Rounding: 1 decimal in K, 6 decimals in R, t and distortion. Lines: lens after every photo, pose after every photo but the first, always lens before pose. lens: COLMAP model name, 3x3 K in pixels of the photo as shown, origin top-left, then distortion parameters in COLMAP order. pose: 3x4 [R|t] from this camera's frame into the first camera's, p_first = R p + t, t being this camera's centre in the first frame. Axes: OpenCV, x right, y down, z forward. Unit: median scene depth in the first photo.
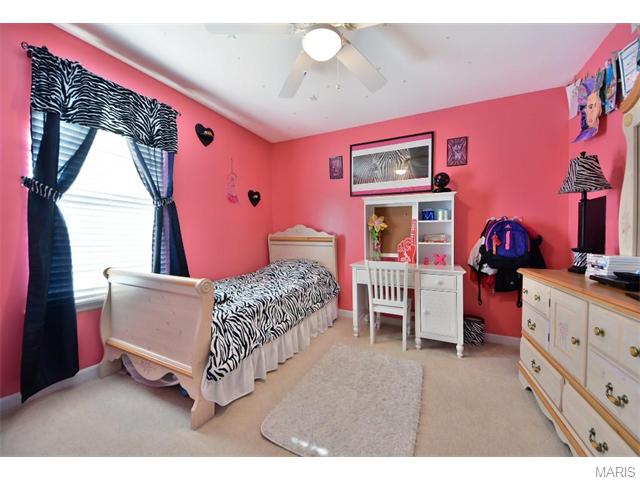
lens RADIAL K [[244.8, 0, 320.0], [0, 244.8, 240.0], [0, 0, 1]] dist [-0.000550, -0.016702]
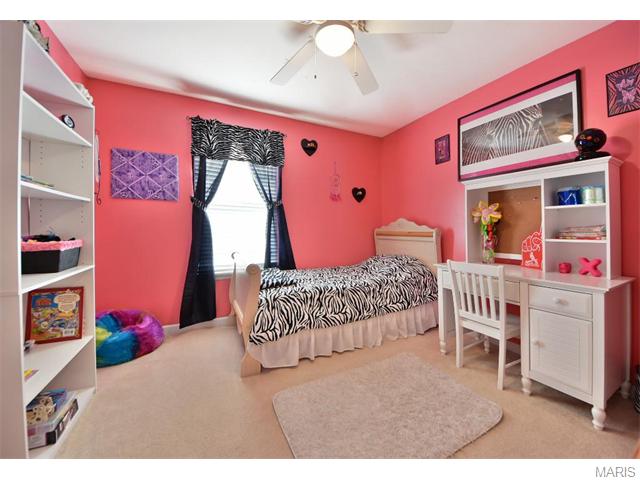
lens RADIAL K [[243.2, 0, 318.6], [0, 243.2, 231.3], [0, 0, 1]] dist [0.001474, -0.015737]
pose [[0.790171, -0.002634, -0.612881, 0.355381], [-0.005982, 0.999910, -0.012009, 0.000777], [0.612857, 0.013156, 0.790084, 0.109345]]
